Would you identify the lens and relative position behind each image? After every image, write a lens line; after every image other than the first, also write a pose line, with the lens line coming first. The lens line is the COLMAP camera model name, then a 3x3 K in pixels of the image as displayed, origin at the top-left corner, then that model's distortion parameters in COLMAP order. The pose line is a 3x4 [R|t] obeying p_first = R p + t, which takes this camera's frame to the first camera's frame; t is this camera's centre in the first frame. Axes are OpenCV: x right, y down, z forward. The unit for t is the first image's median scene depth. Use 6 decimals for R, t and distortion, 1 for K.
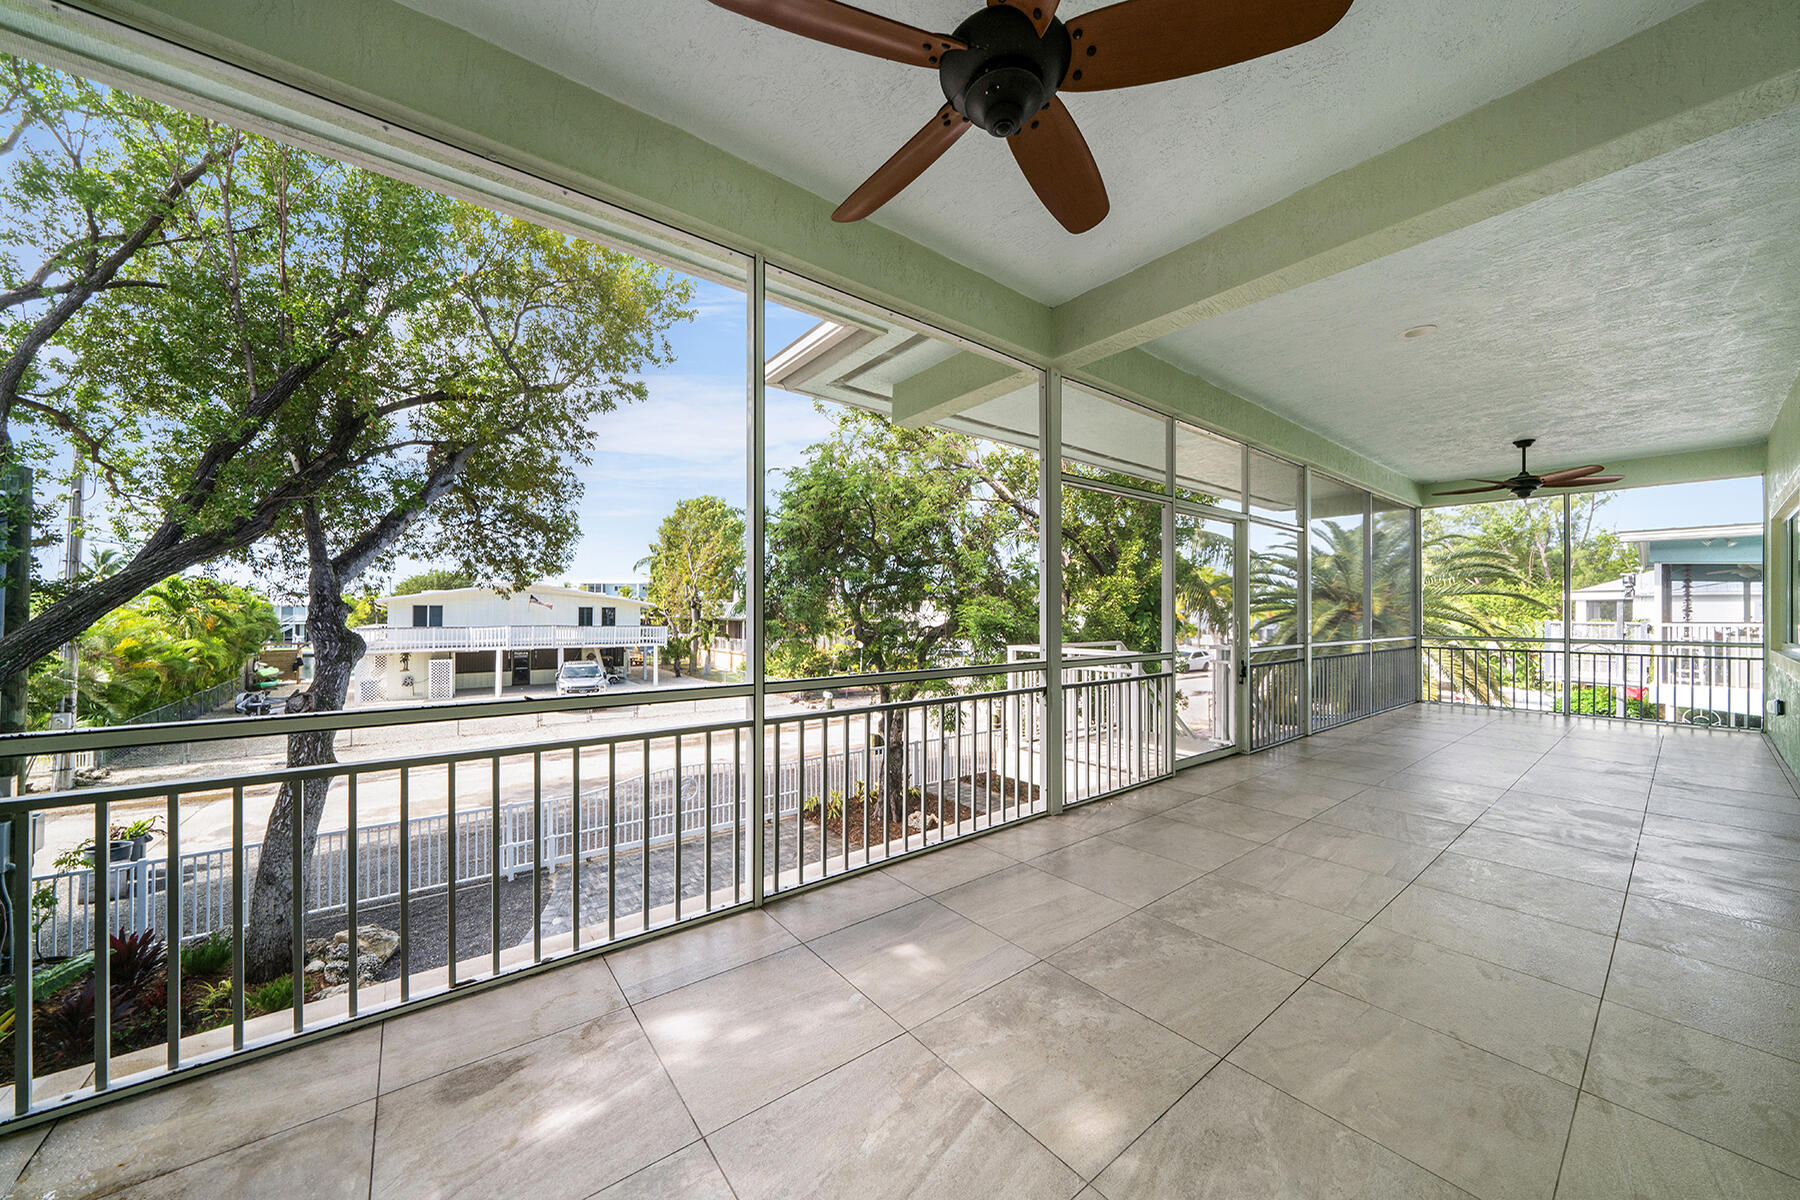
lens RADIAL K [[619.5, 0, 884.1], [0, 619.5, 608.1], [0, 0, 1]] dist [-0.000328, -0.000024]
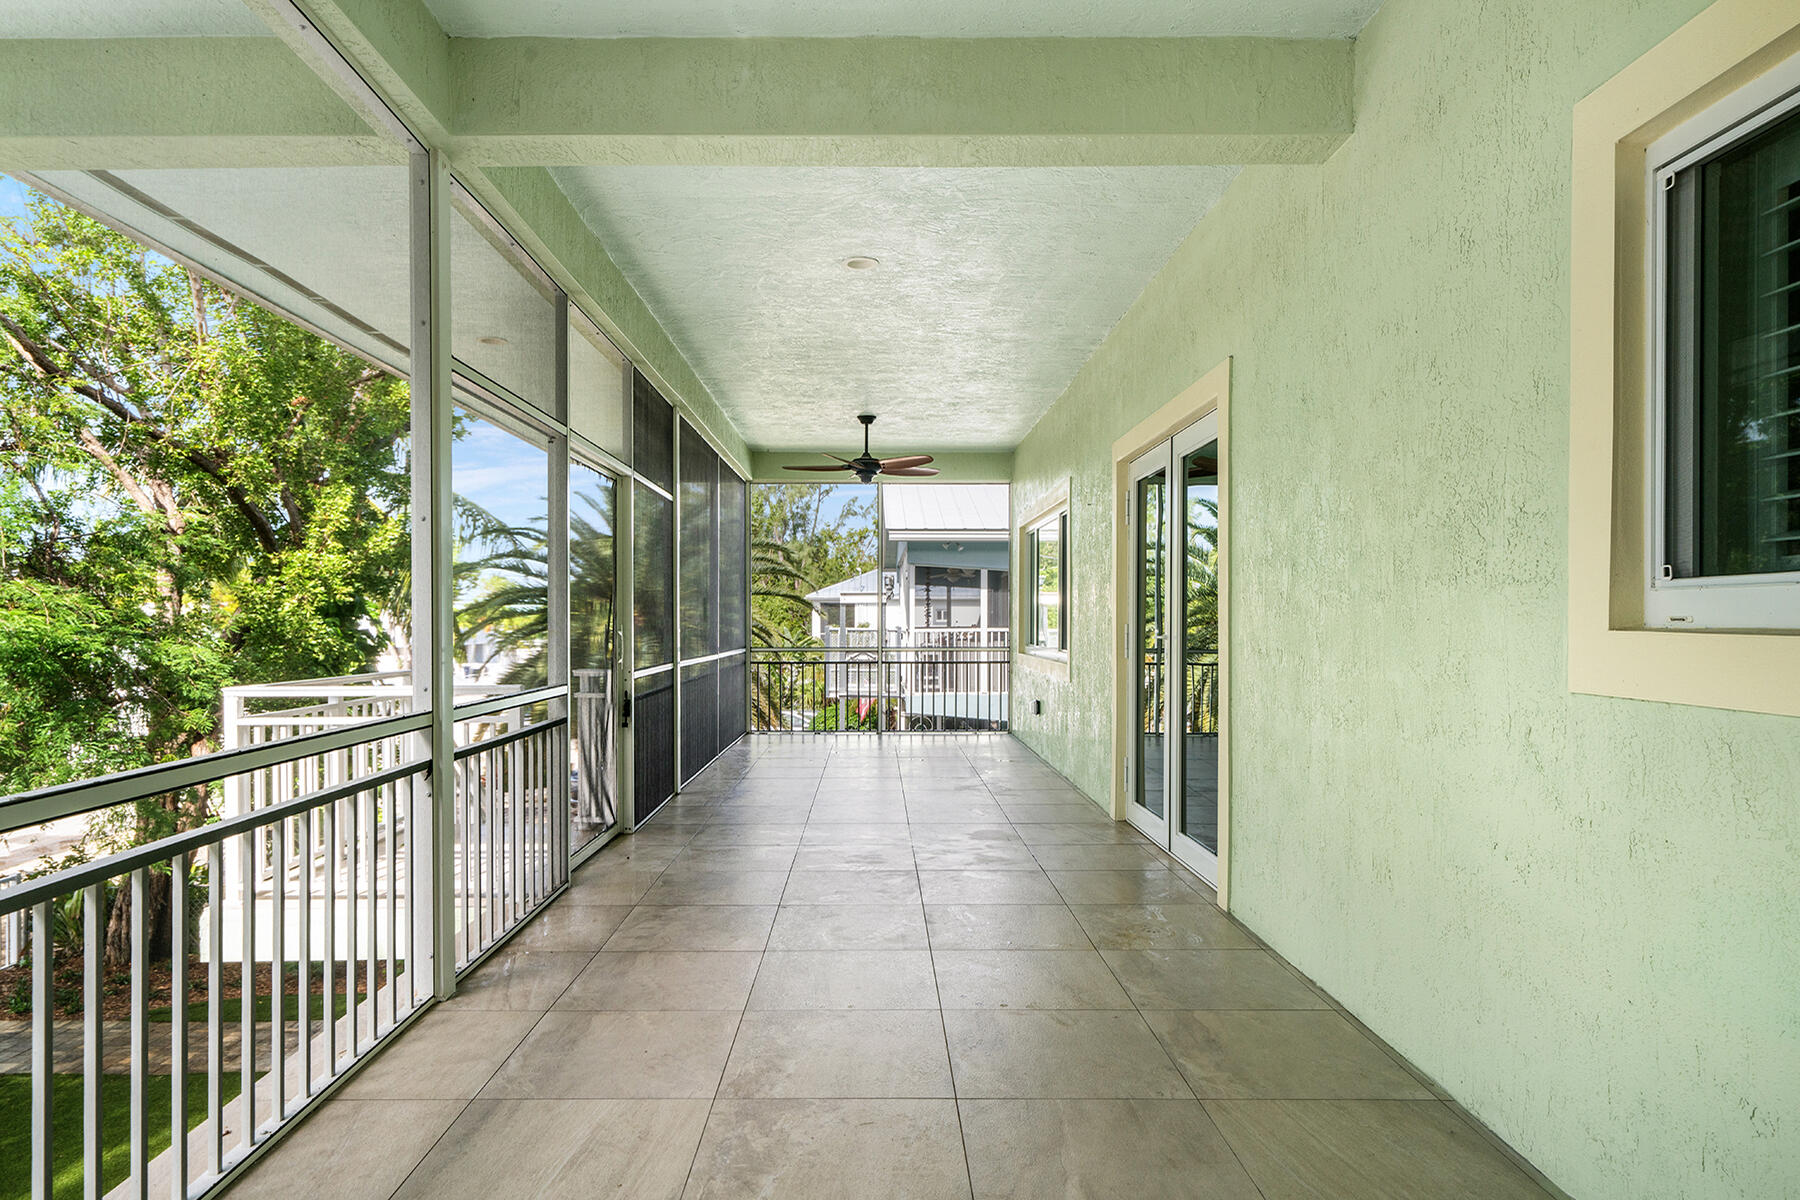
lens RADIAL K [[1060.1, 0, 893.1], [0, 1060.1, 630.7], [0, 0, 1]] dist [0.001382, 0.001745]
pose [[0.610147, -0.011029, 0.792212, -0.141832], [-0.004185, 0.999844, 0.017143, 0.000429], [-0.792278, -0.013775, 0.610005, 0.098741]]
